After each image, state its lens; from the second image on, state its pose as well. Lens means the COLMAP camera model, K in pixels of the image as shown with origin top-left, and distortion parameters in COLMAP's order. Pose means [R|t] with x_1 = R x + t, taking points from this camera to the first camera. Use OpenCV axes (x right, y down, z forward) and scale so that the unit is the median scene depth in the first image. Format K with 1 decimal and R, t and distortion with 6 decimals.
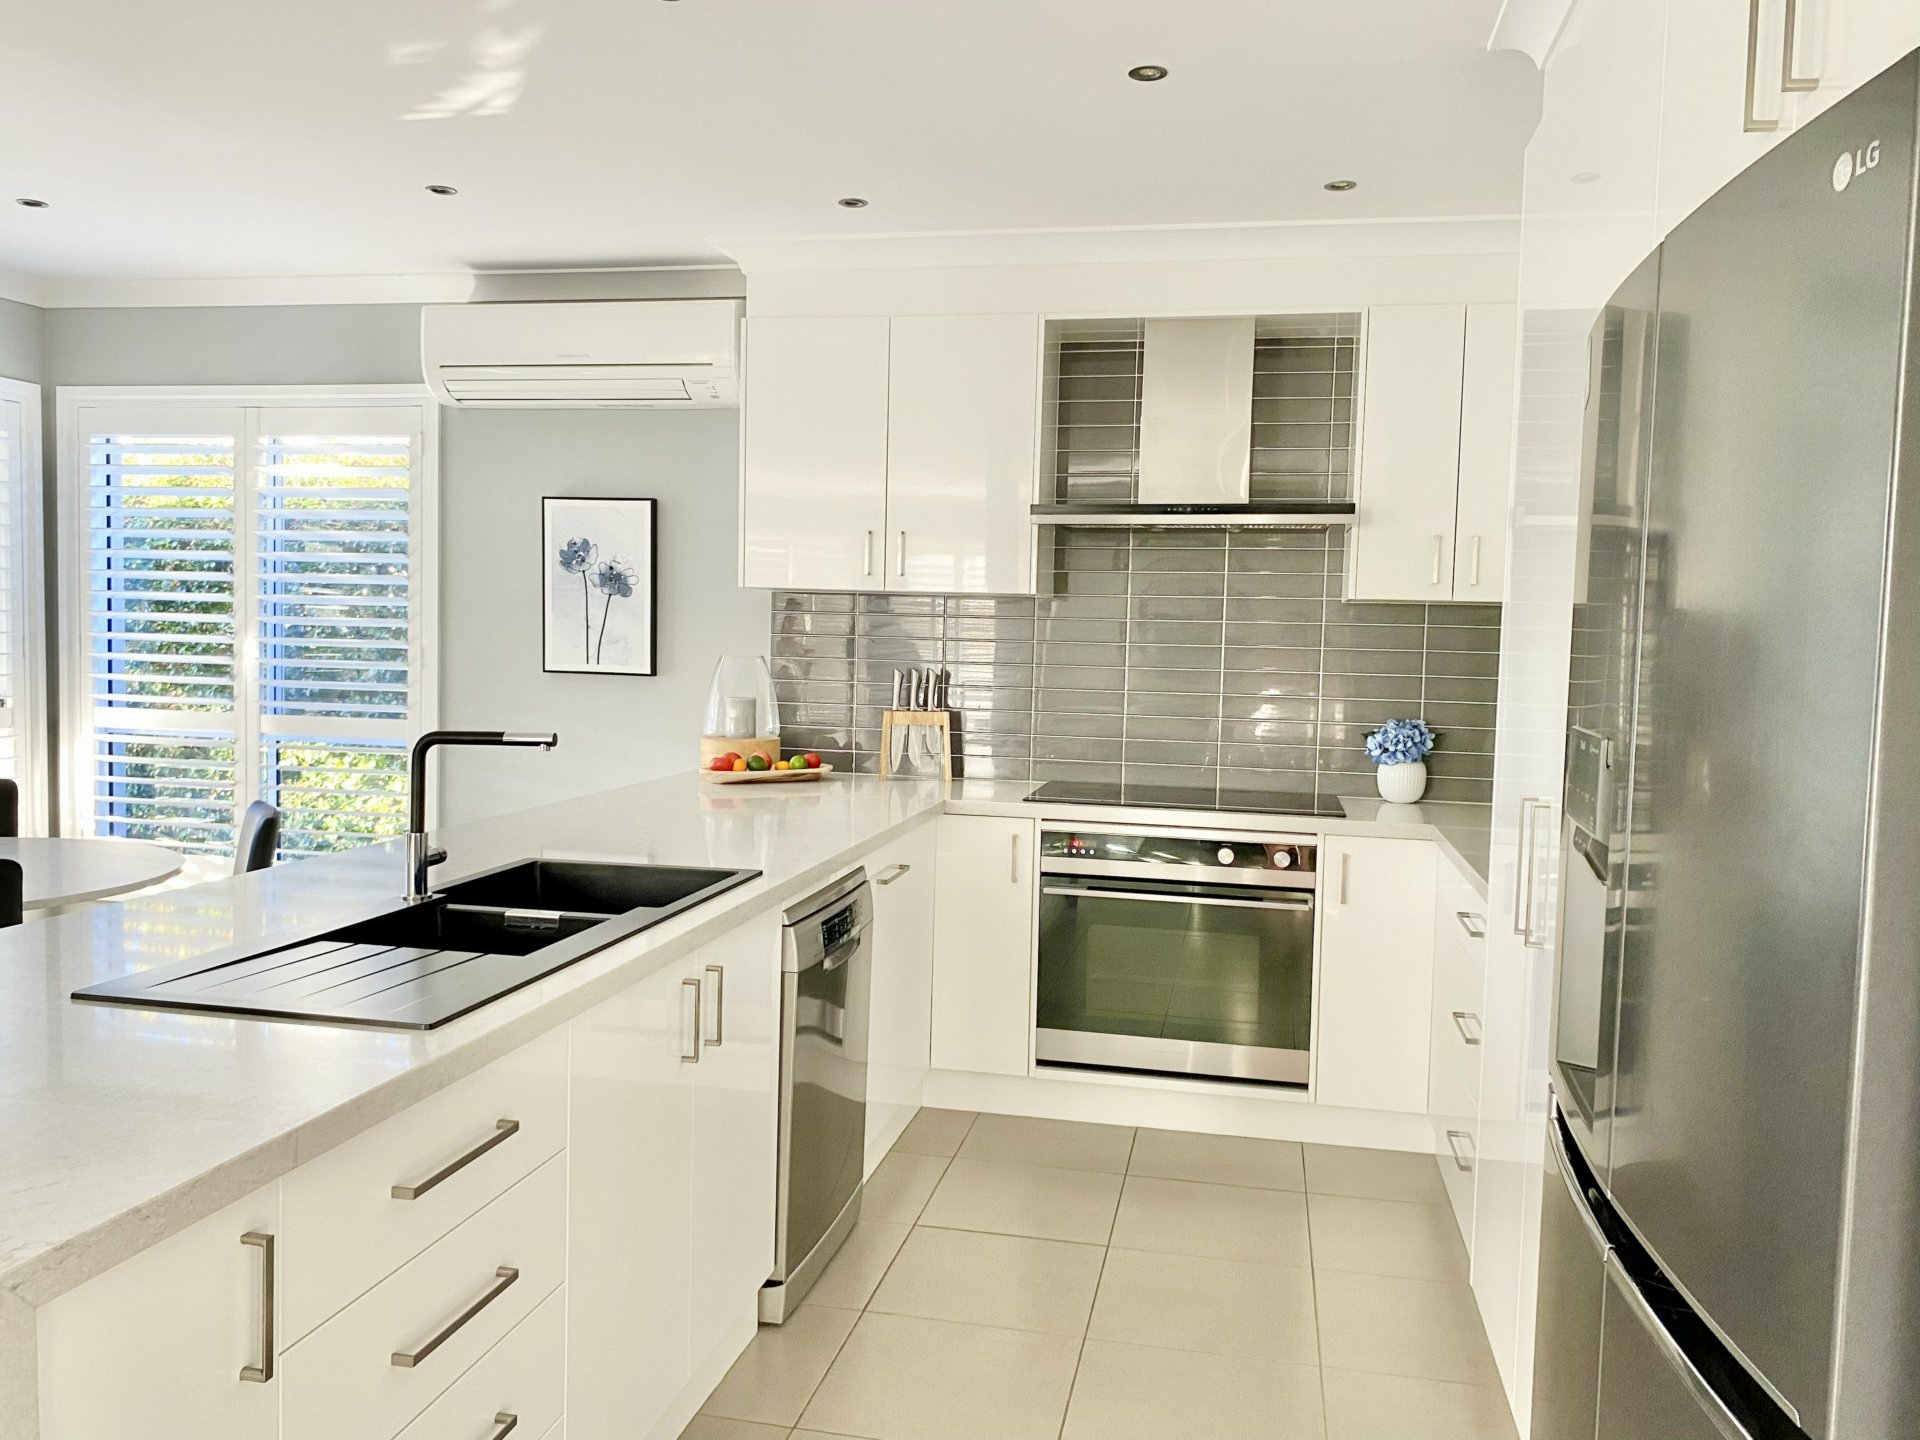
lens RADIAL K [[1455.8, 0, 964.8], [0, 1455.8, 728.5], [0, 0, 1]] dist [0.022873, -0.048614]
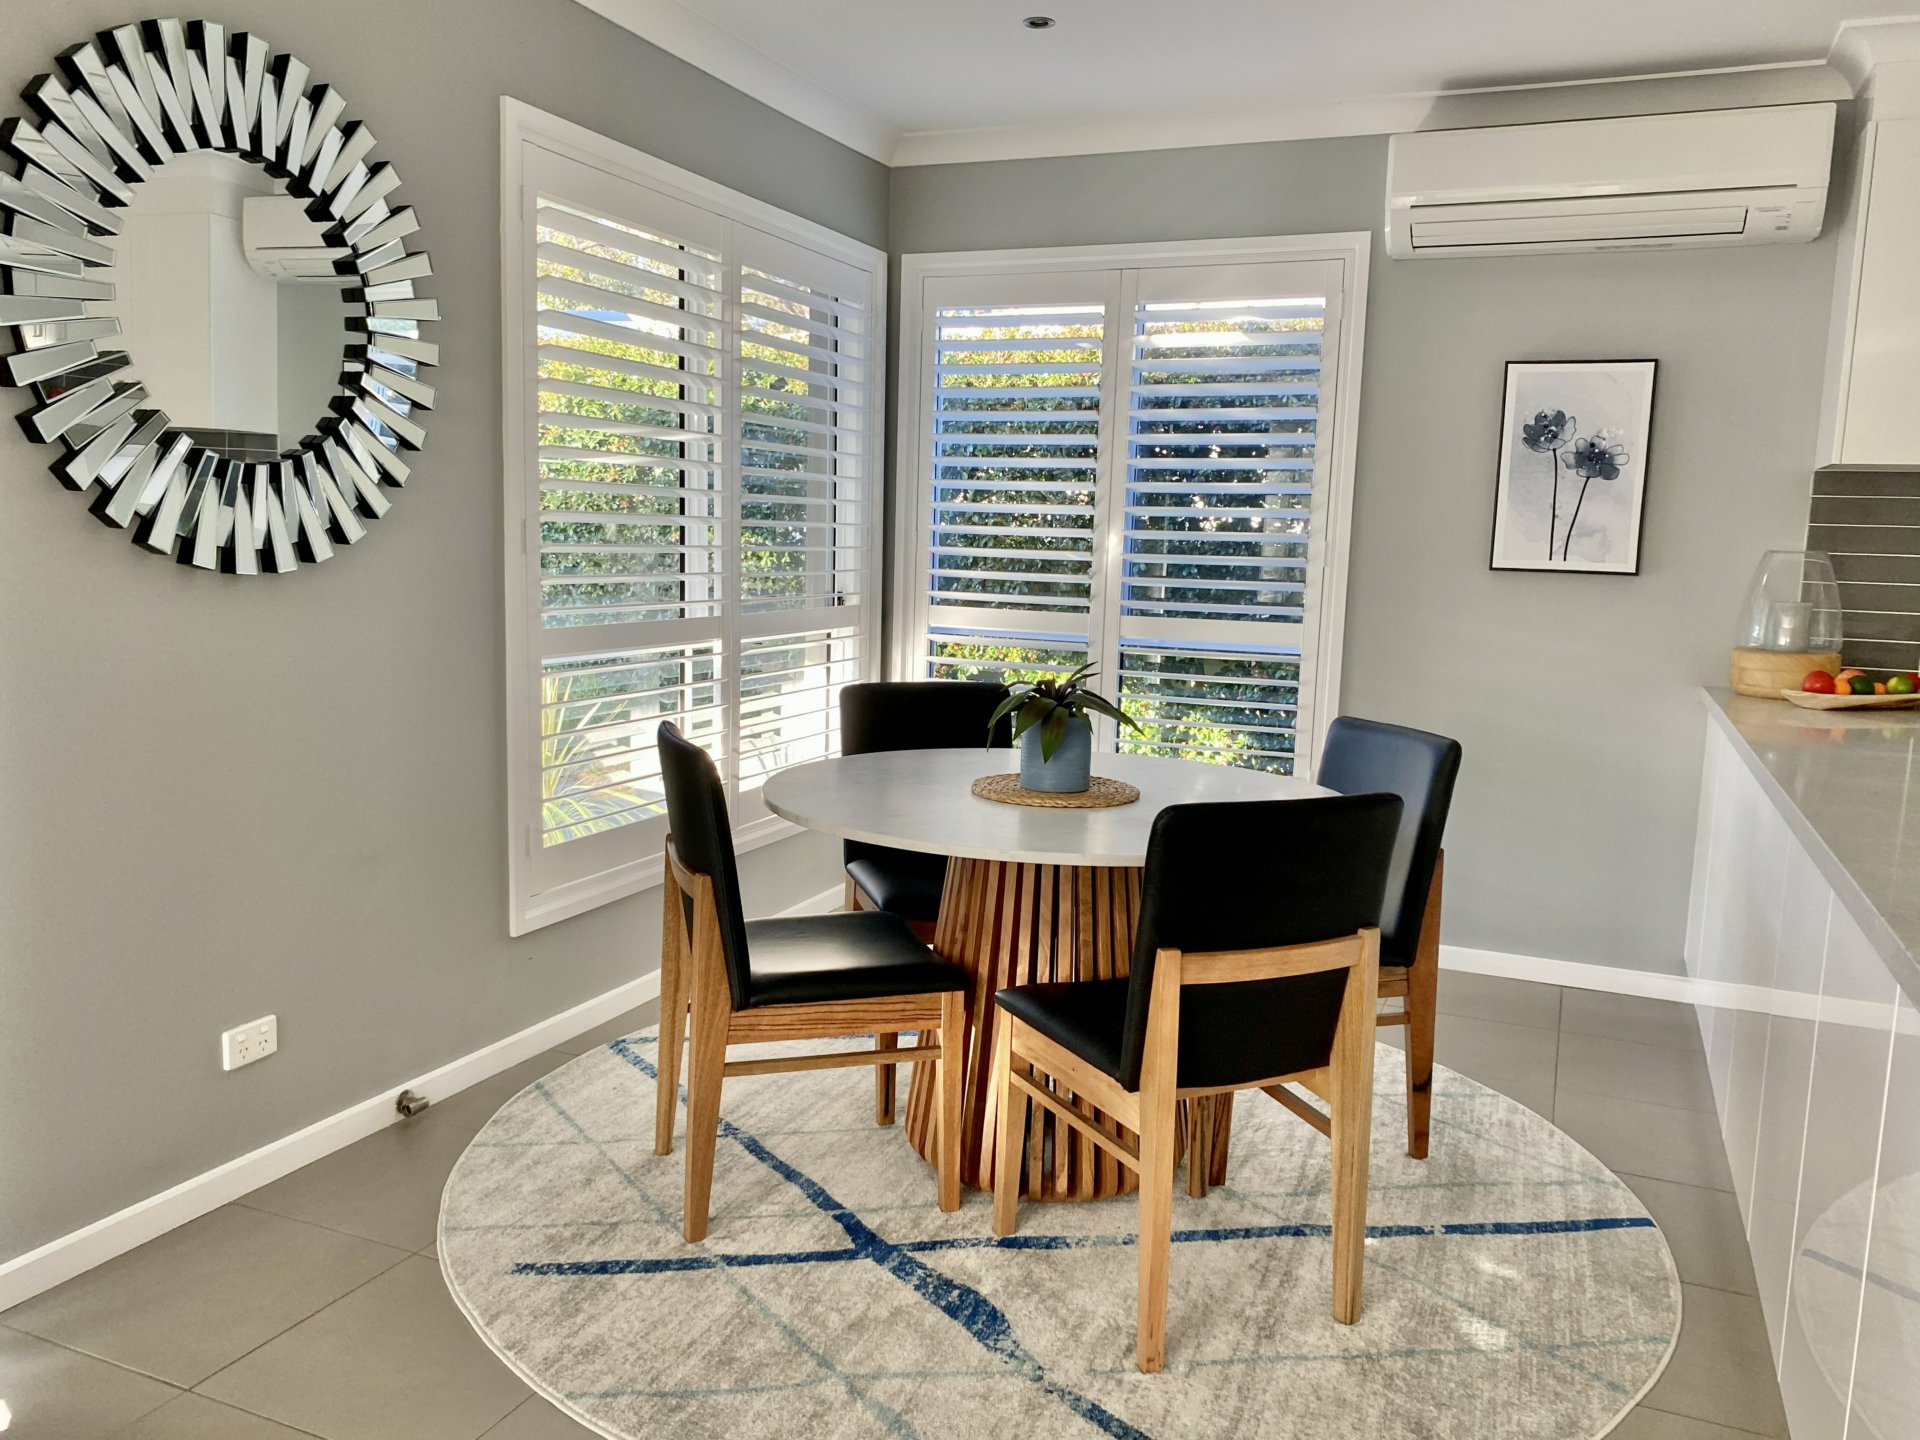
lens RADIAL K [[1455.8, 0, 964.8], [0, 1455.8, 728.5], [0, 0, 1]] dist [0.022873, -0.048614]
pose [[0.980992, 0.019951, -0.193021, -0.428848], [-0.003301, 0.996273, 0.086197, -0.019151], [0.194021, -0.083921, 0.977401, 0.098805]]
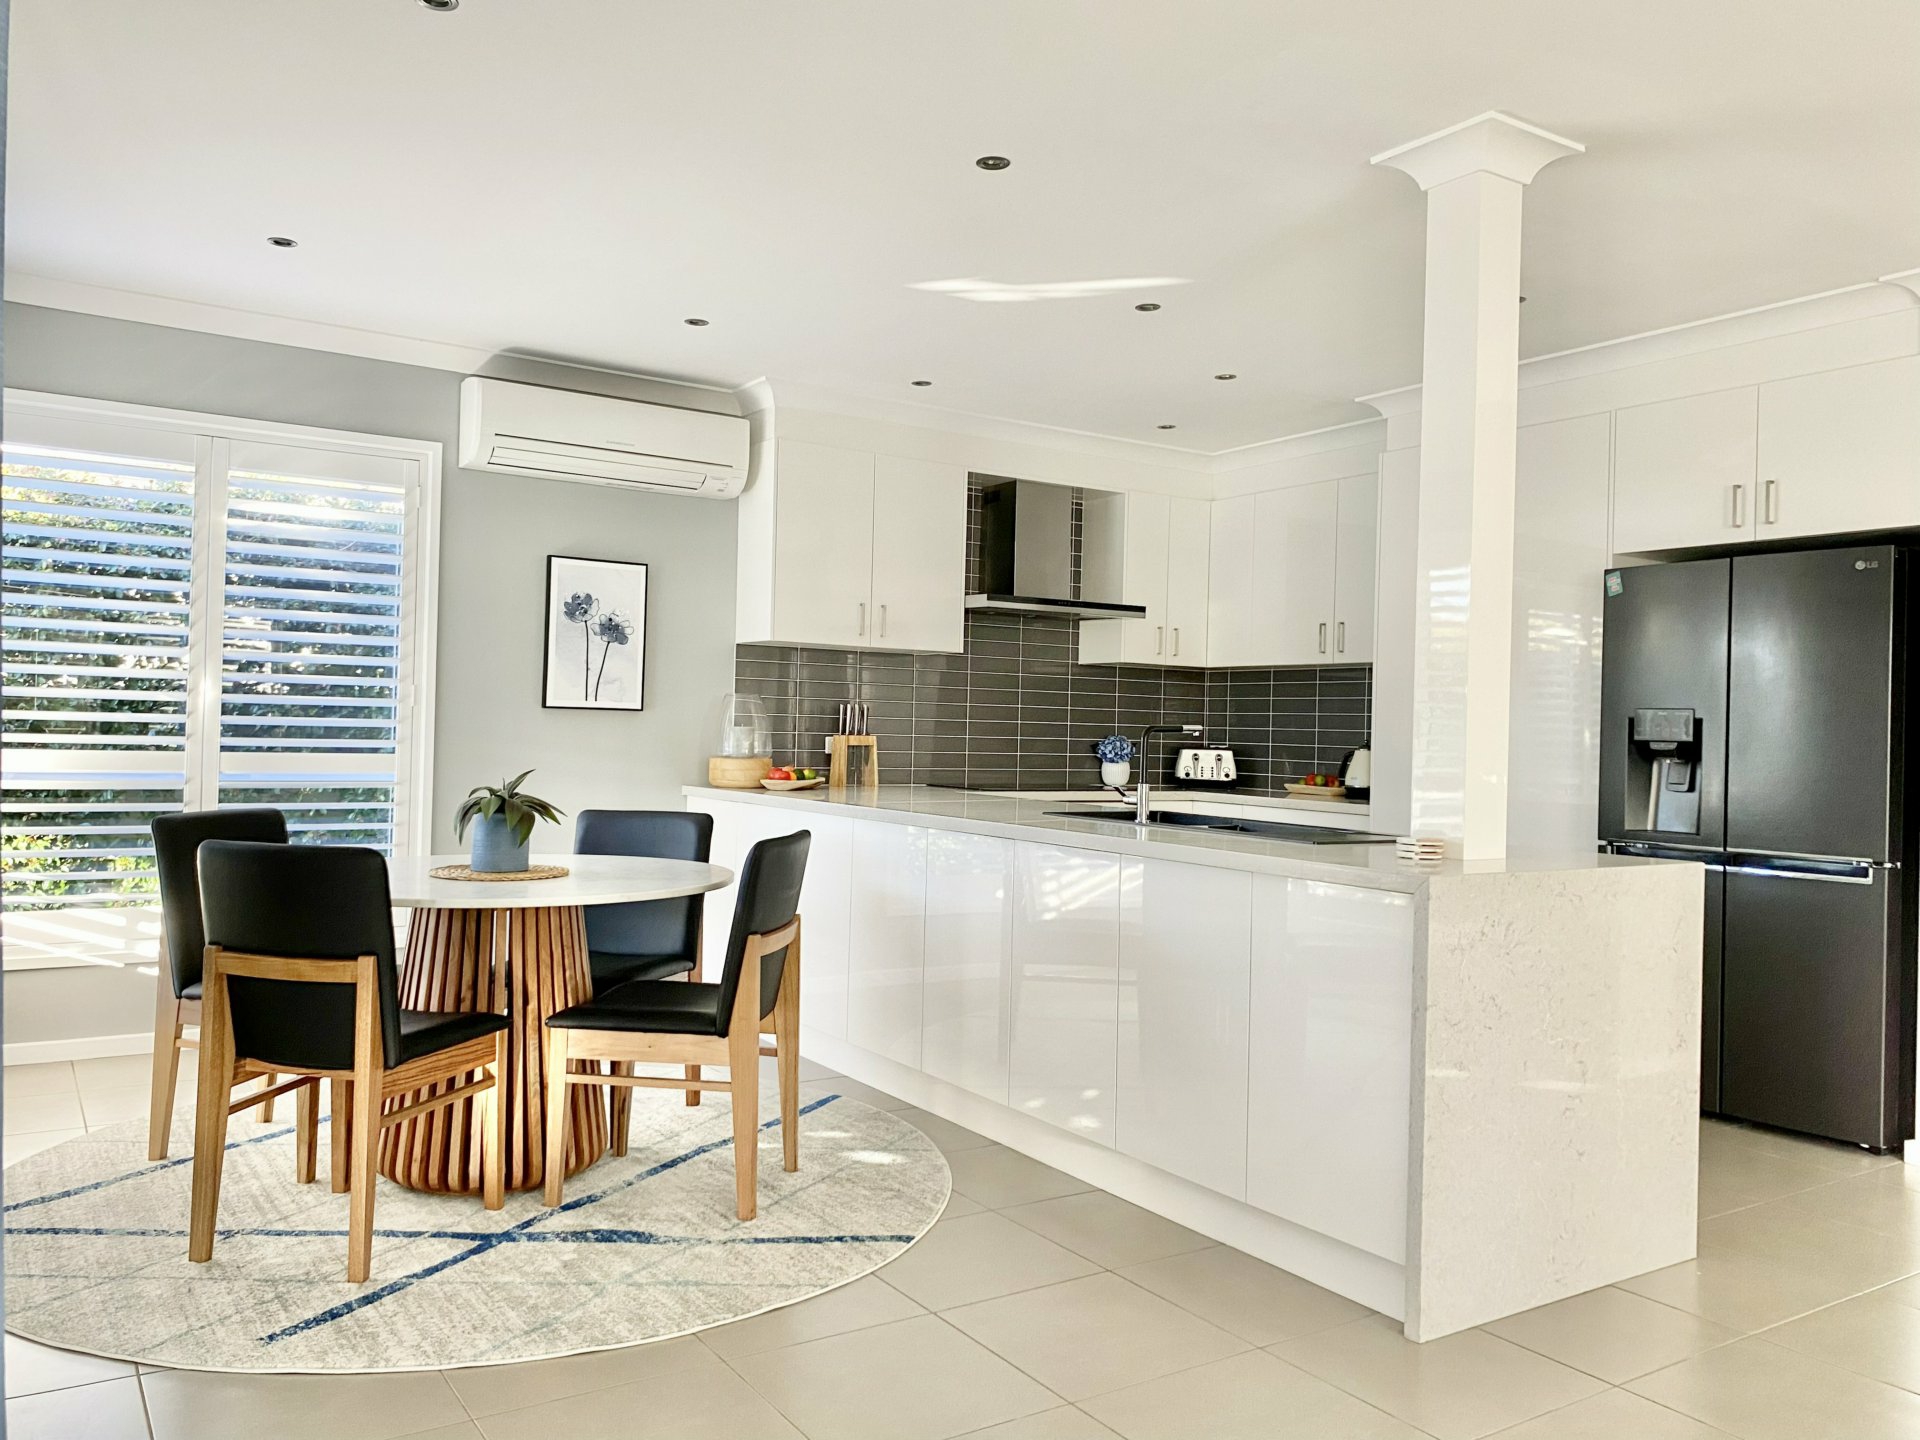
lens RADIAL K [[1455.8, 0, 964.8], [0, 1455.8, 728.5], [0, 0, 1]] dist [0.022873, -0.048614]
pose [[0.701819, -0.015817, 0.712180, -0.879550], [0.026363, 0.999645, -0.003778, -0.009878], [-0.711868, 0.021426, 0.701987, -0.030864]]
